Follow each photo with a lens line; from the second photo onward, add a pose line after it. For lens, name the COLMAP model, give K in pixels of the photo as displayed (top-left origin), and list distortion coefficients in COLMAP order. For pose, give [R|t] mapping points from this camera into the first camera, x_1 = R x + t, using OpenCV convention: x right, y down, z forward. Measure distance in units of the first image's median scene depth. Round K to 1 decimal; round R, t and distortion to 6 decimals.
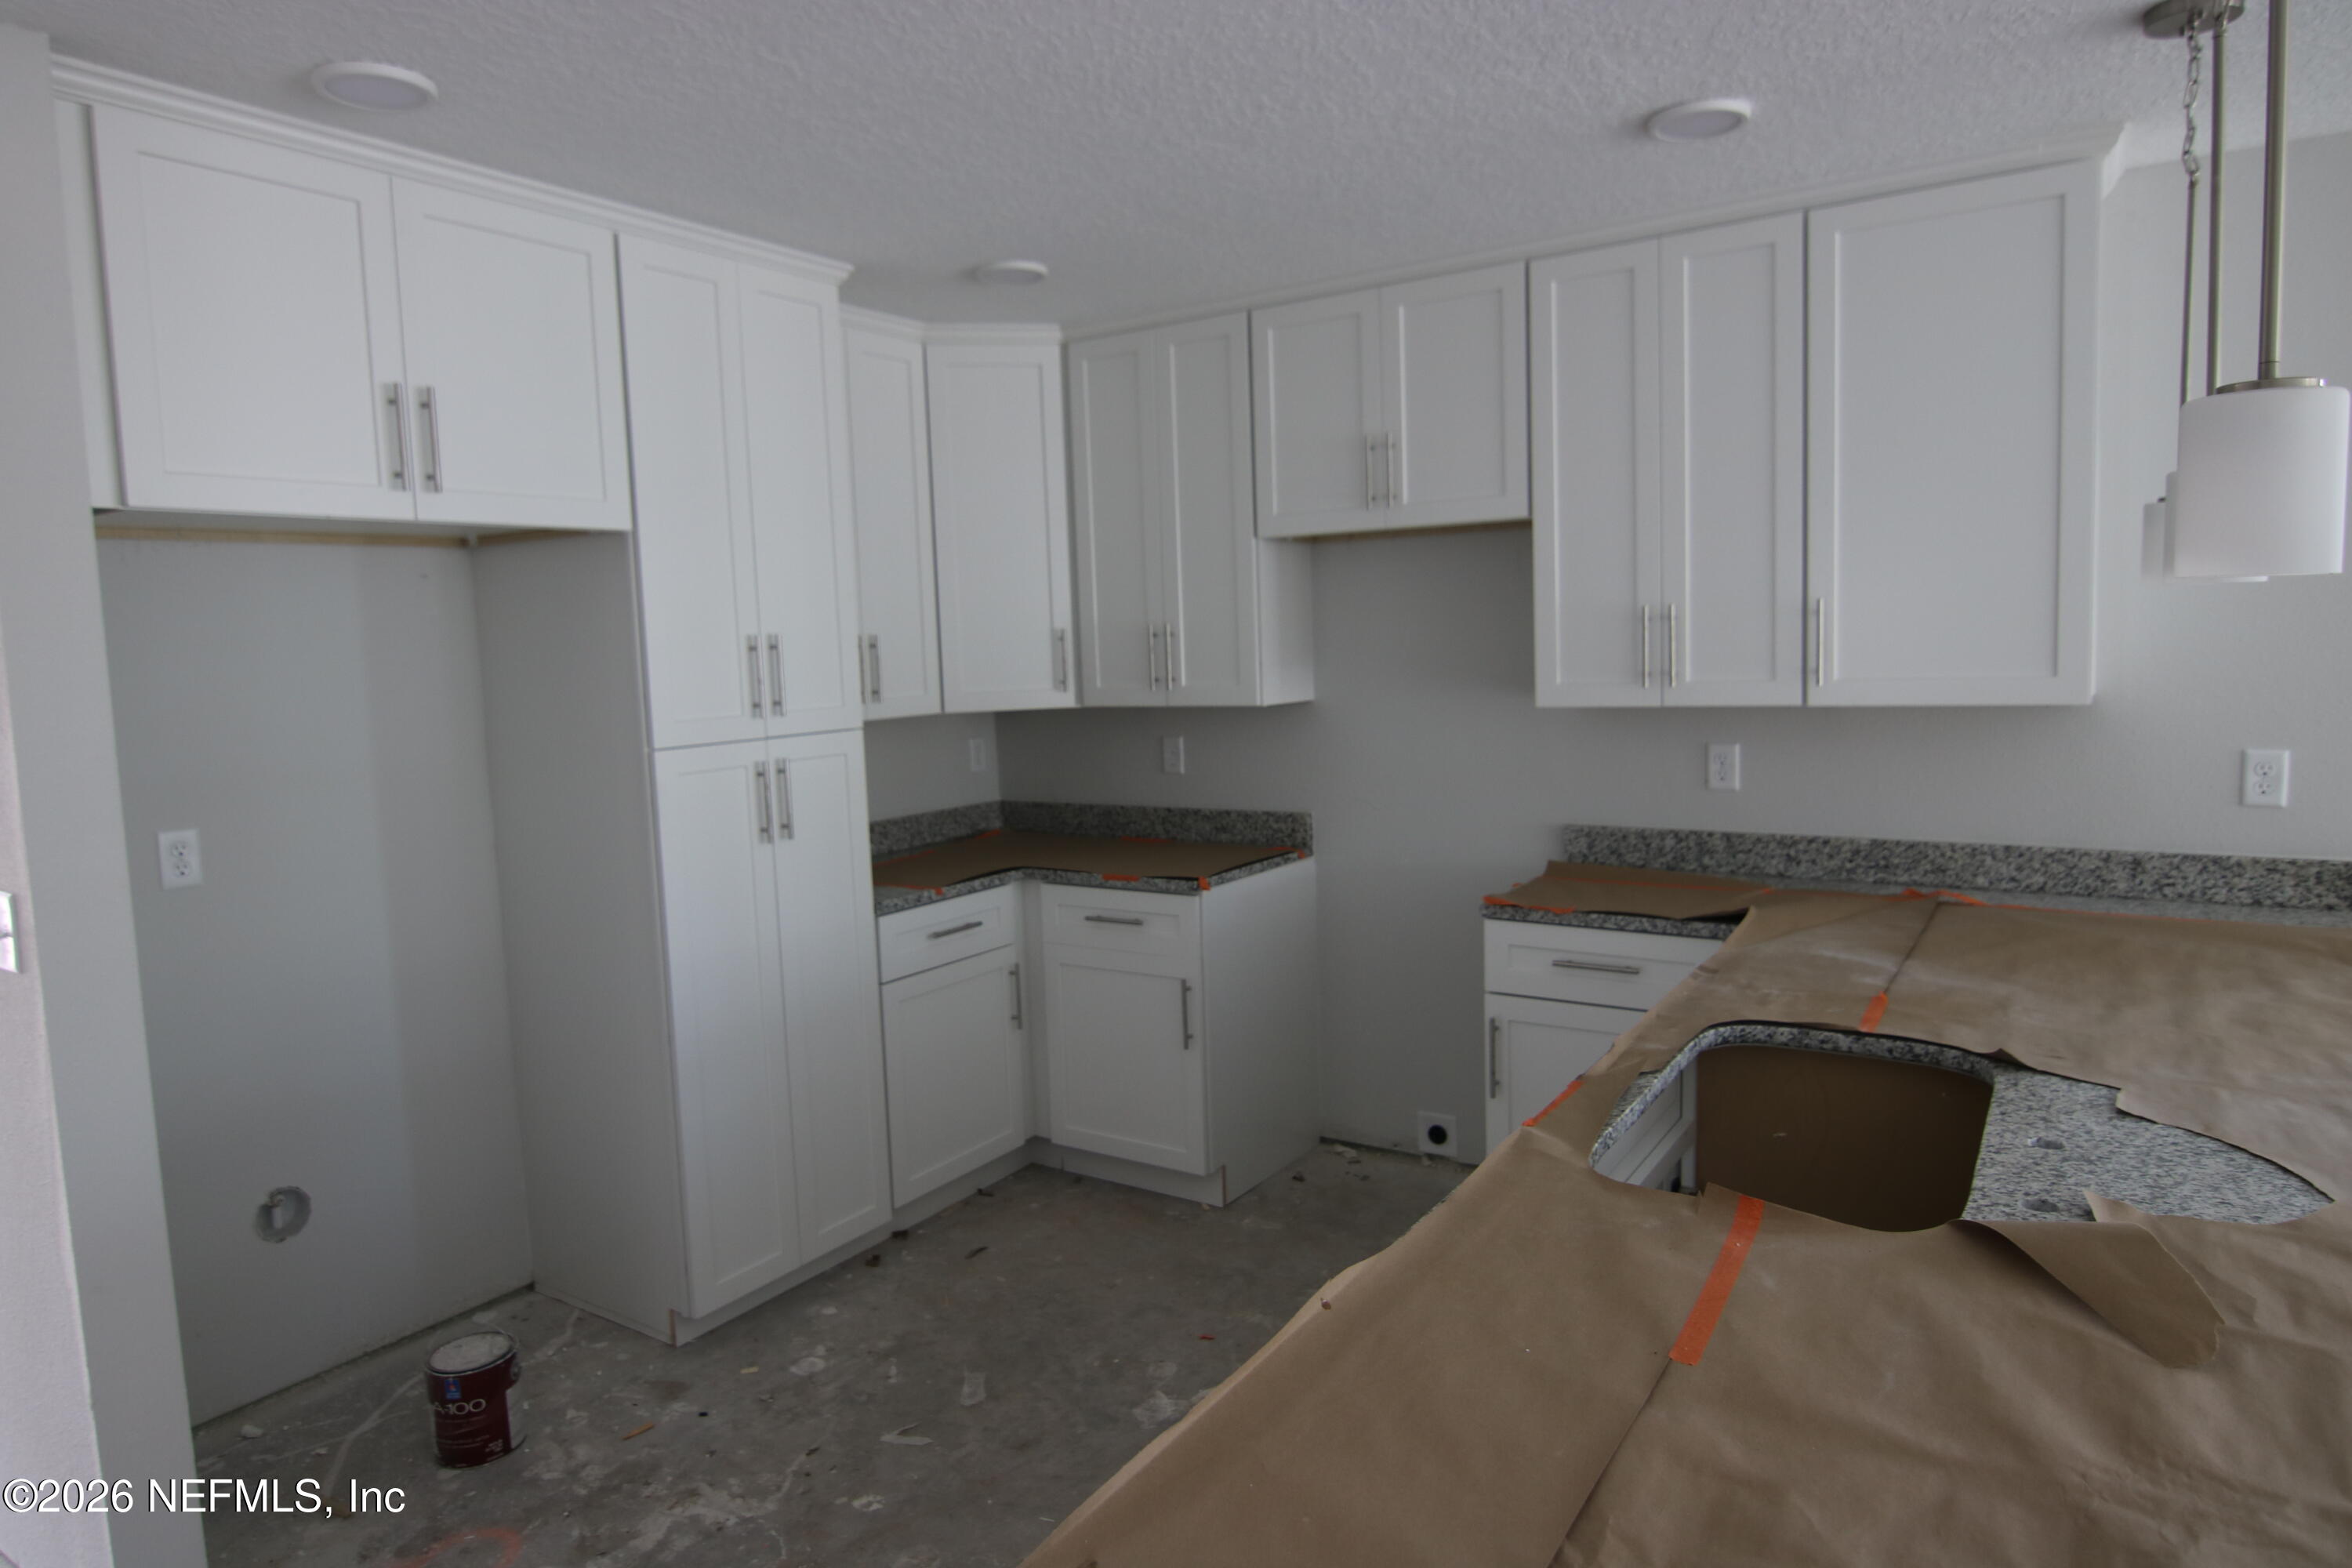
lens RADIAL K [[1398.6, 0, 1171.8], [0, 1398.6, 769.6], [0, 0, 1]] dist [0.019415, -0.029554]
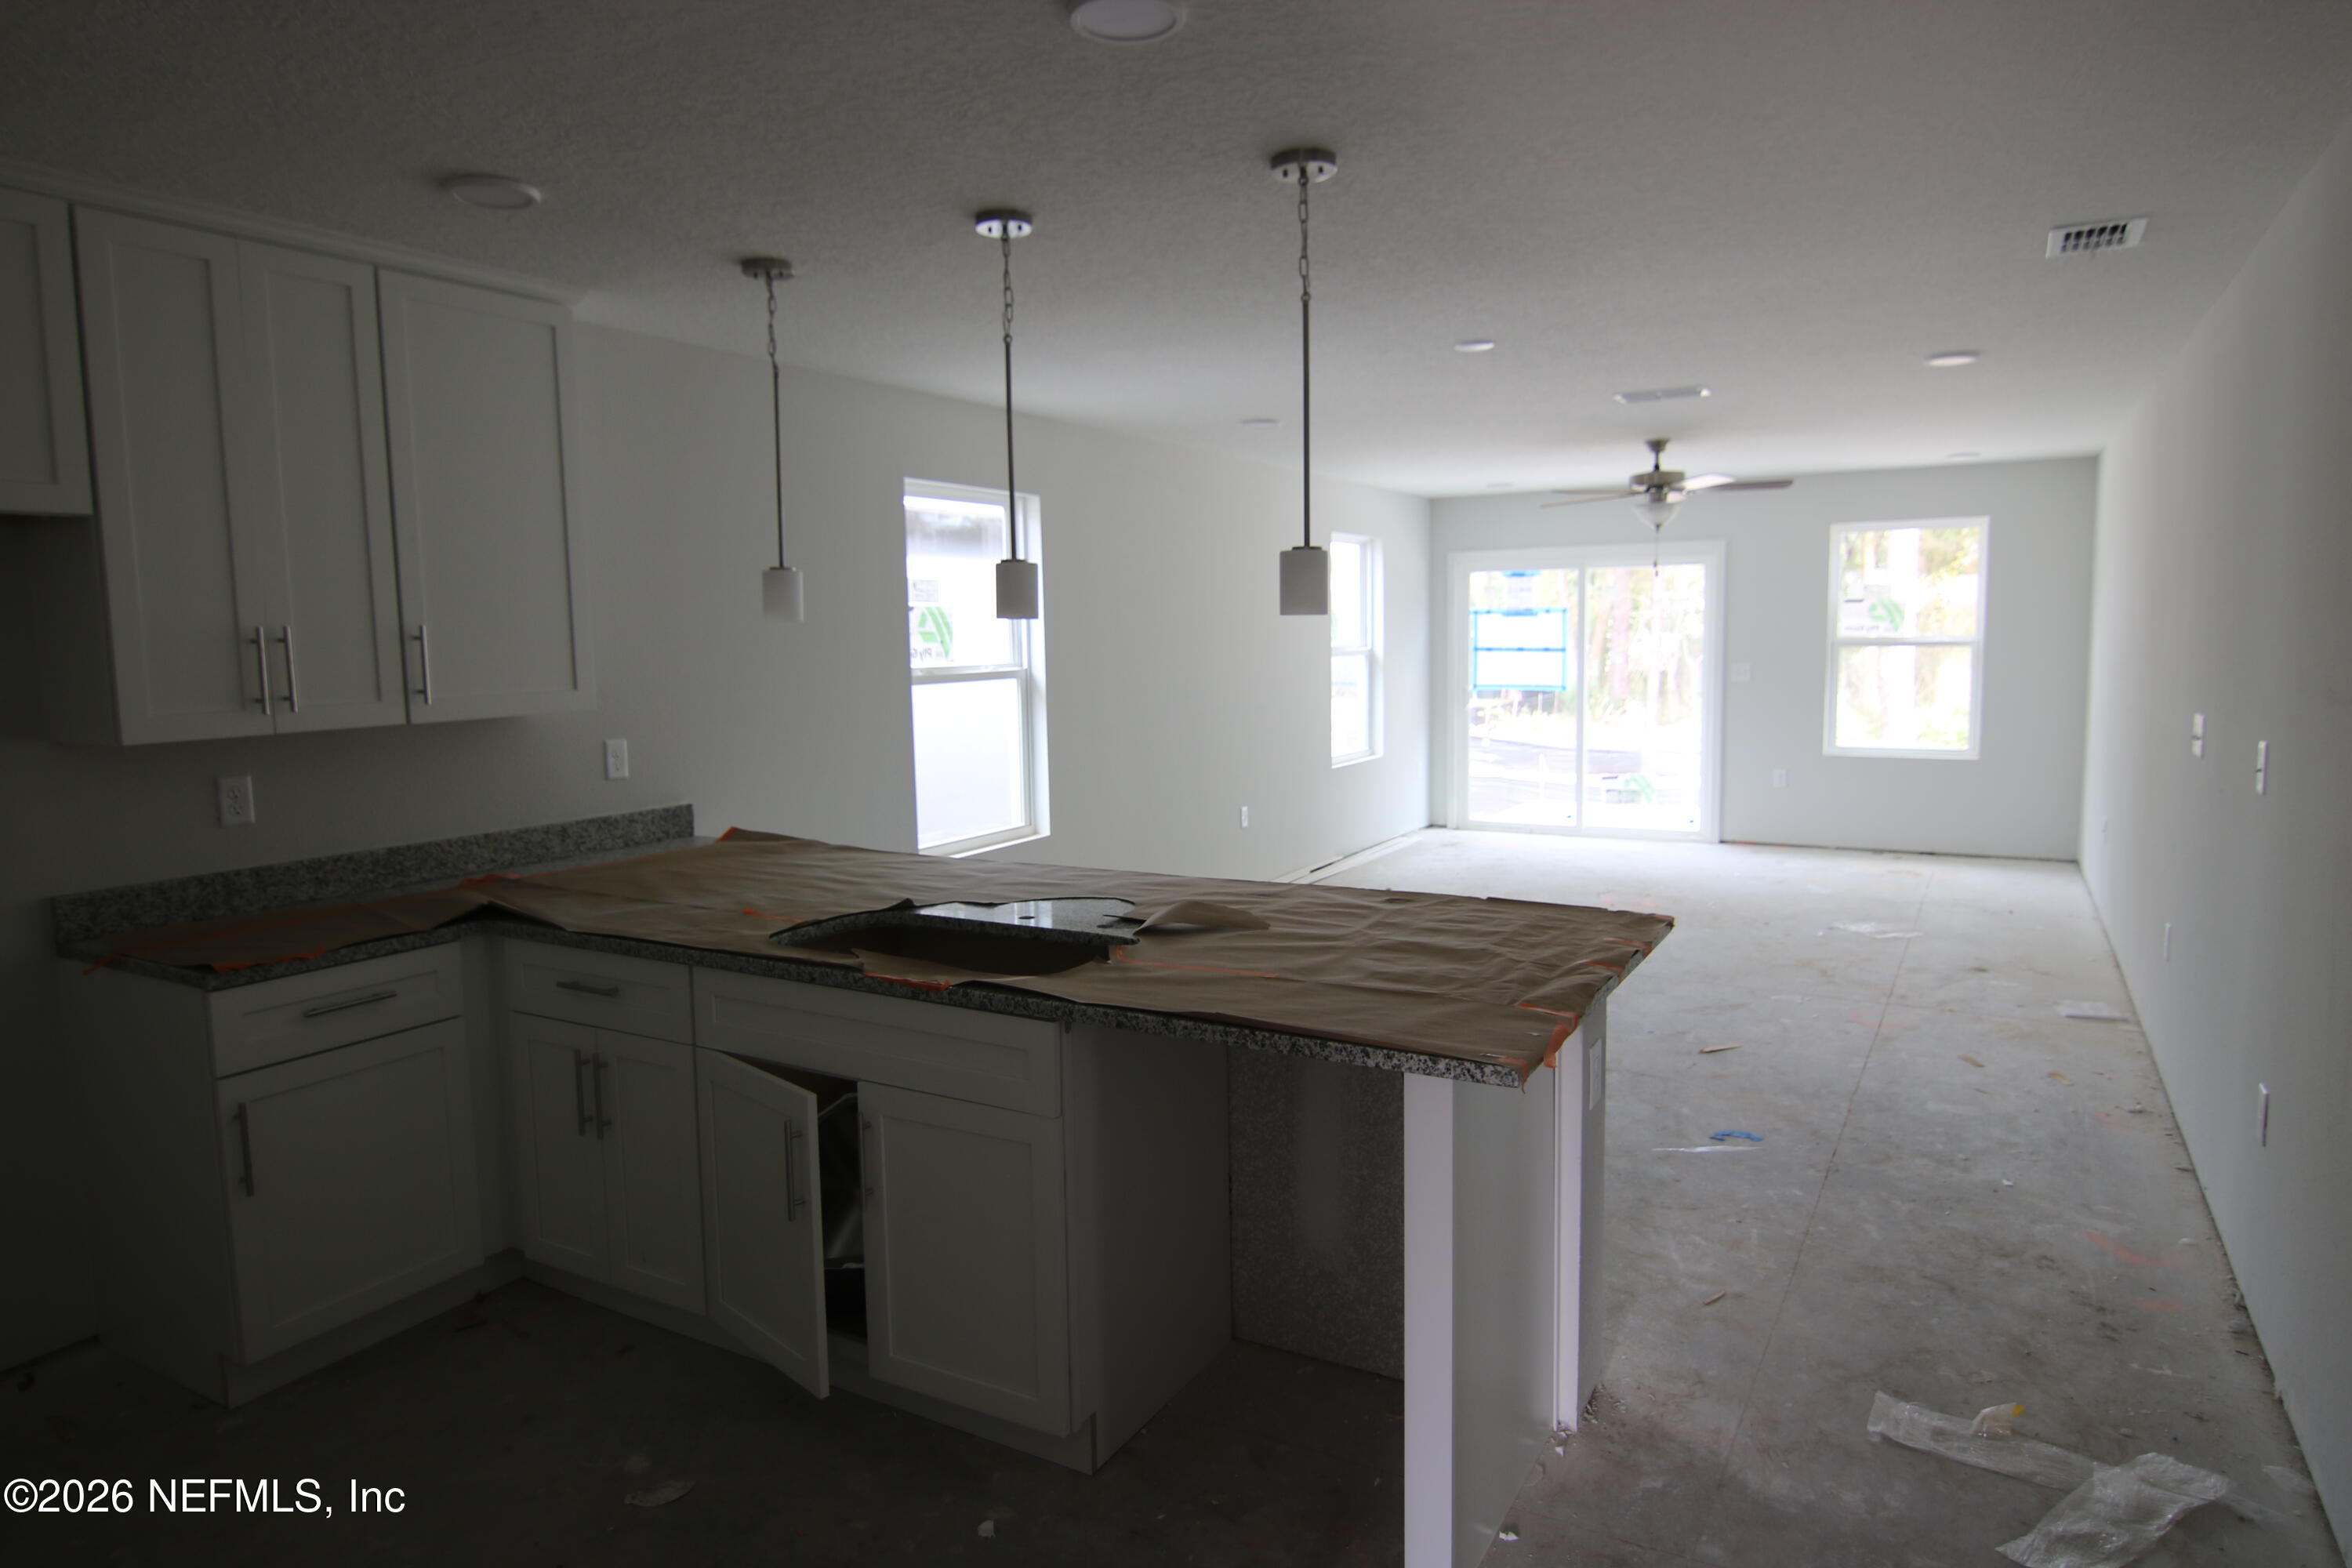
lens RADIAL K [[1398.6, 0, 1171.8], [0, 1398.6, 769.6], [0, 0, 1]] dist [0.019415, -0.029554]
pose [[-0.058791, -0.066322, 0.996065, -0.639153], [0.114403, 0.990769, 0.072722, -0.021091], [-0.991693, 0.118229, -0.050660, 0.458949]]
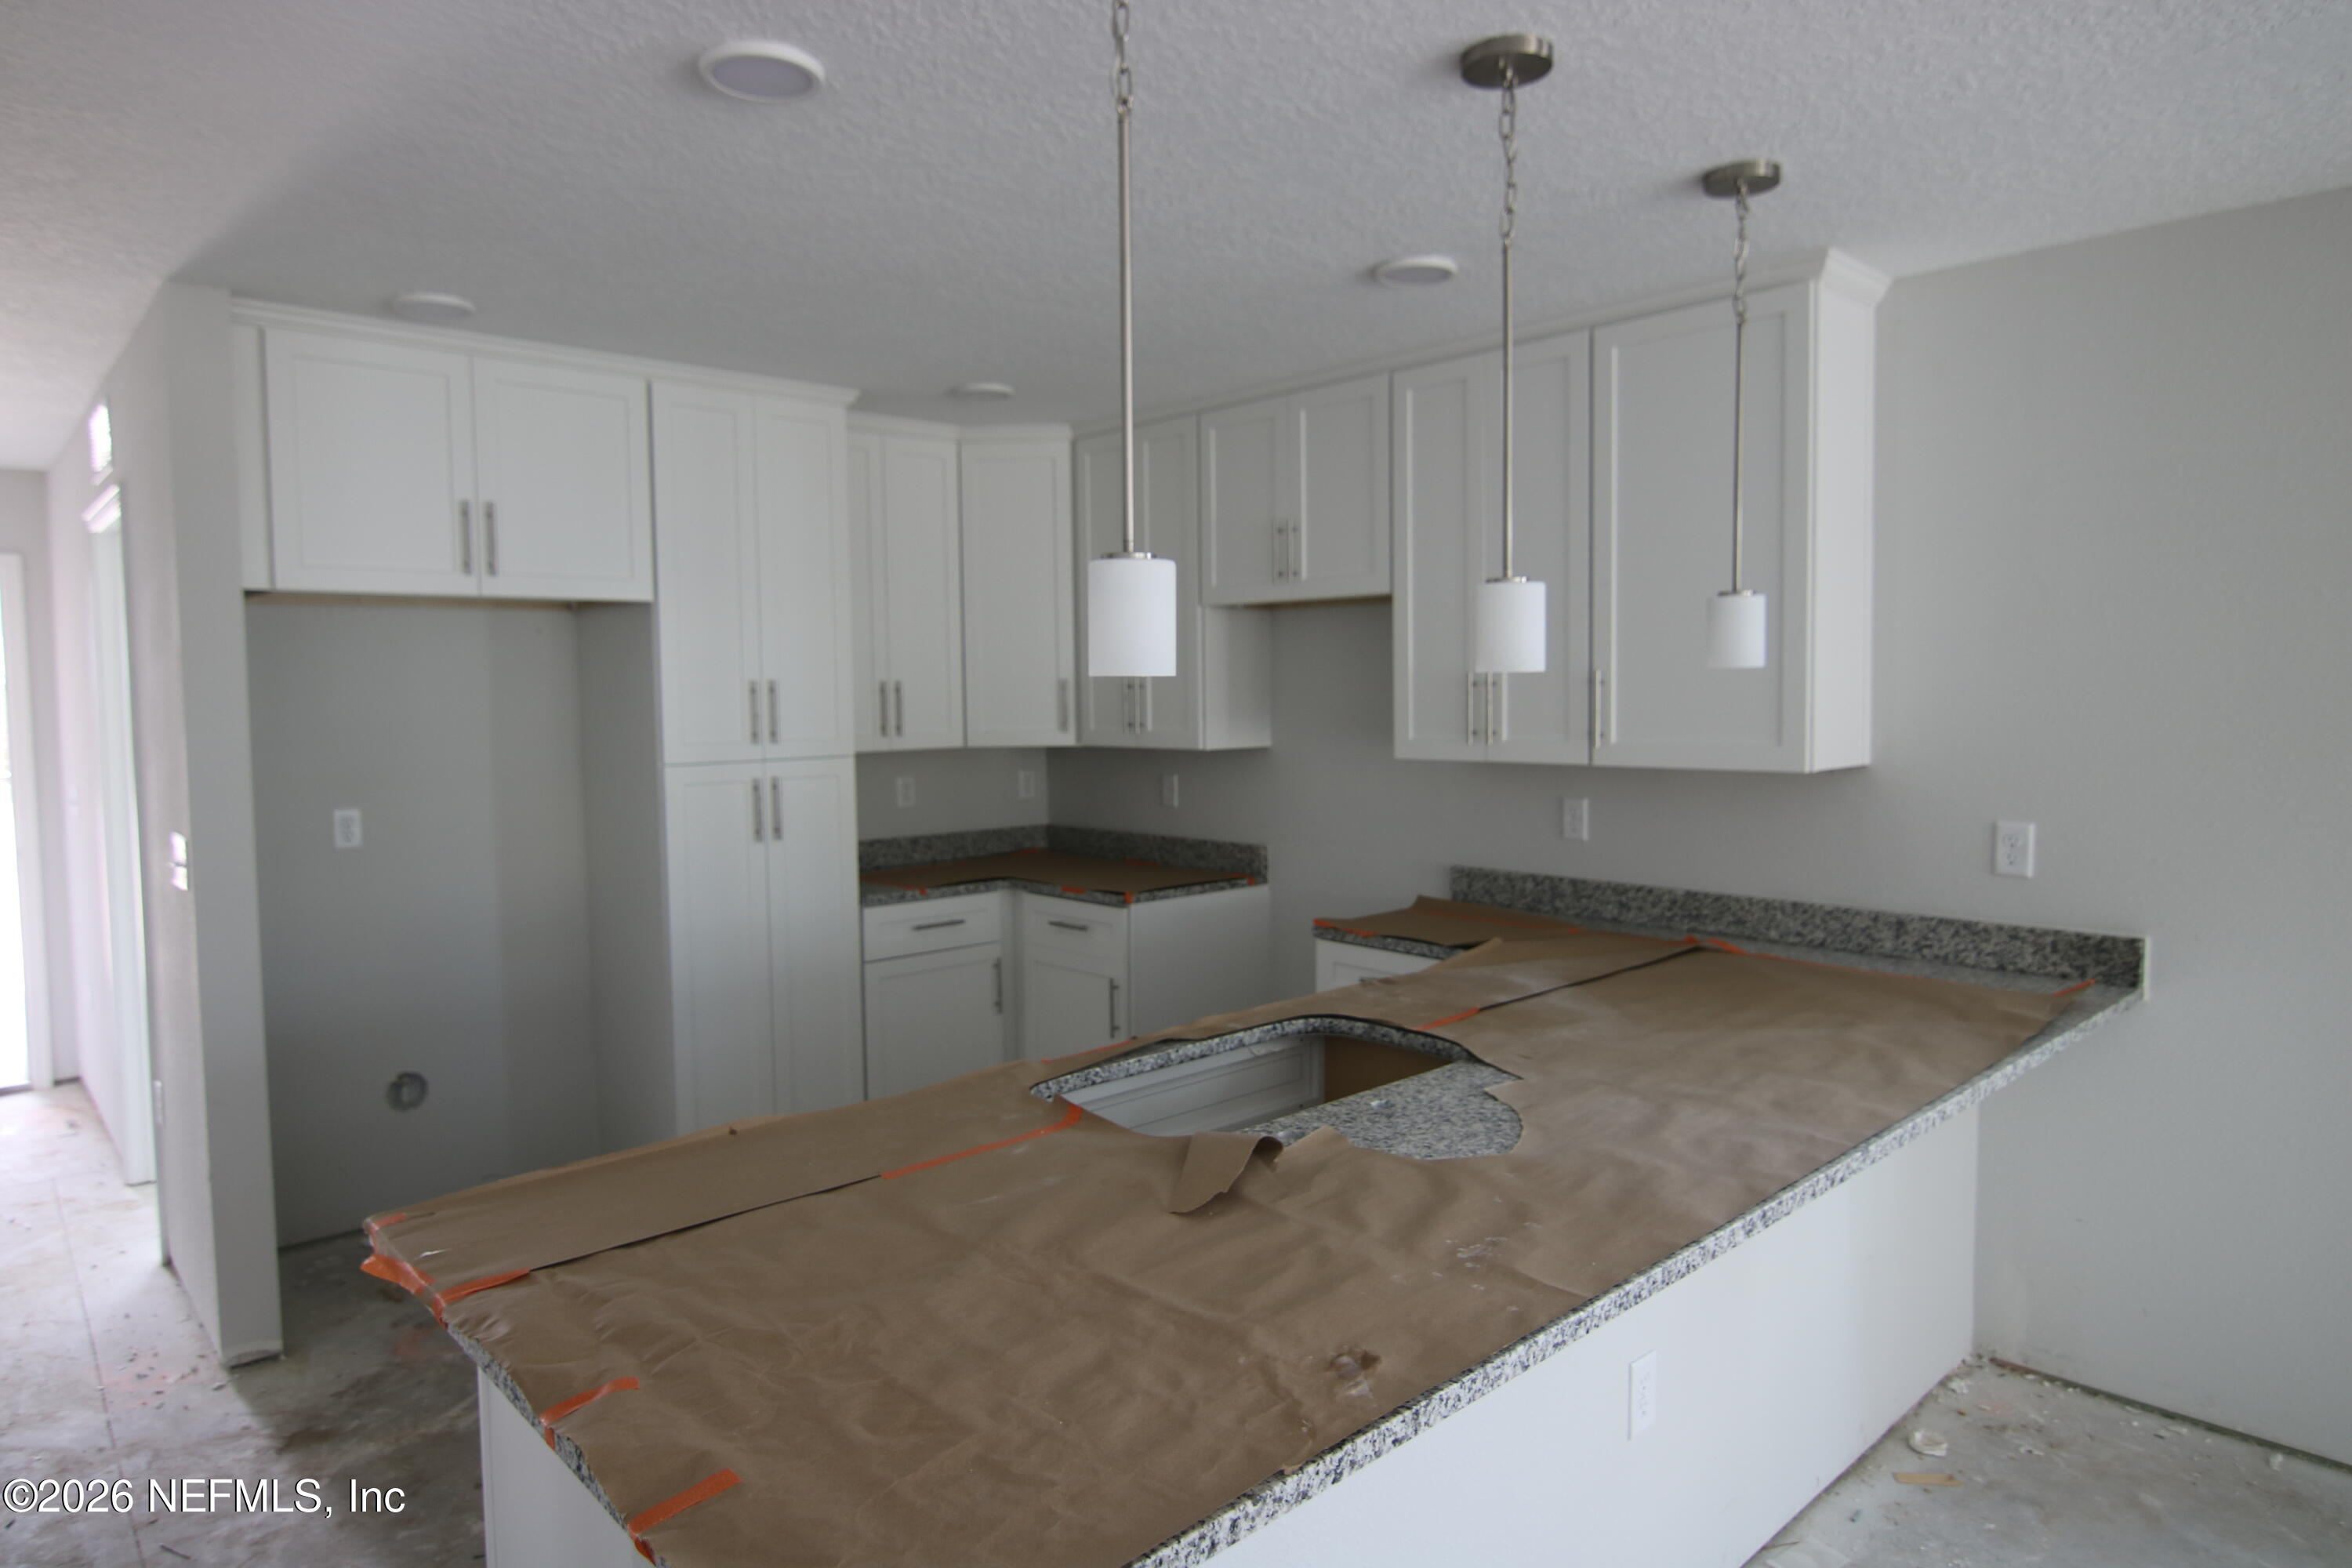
lens RADIAL K [[1398.6, 0, 1171.8], [0, 1398.6, 769.6], [0, 0, 1]] dist [0.019415, -0.029554]
pose [[0.969952, 0.037817, -0.240338, 0.382240], [-0.044940, 0.998696, -0.024226, 0.000306], [0.239108, 0.034299, 0.970387, -0.157669]]
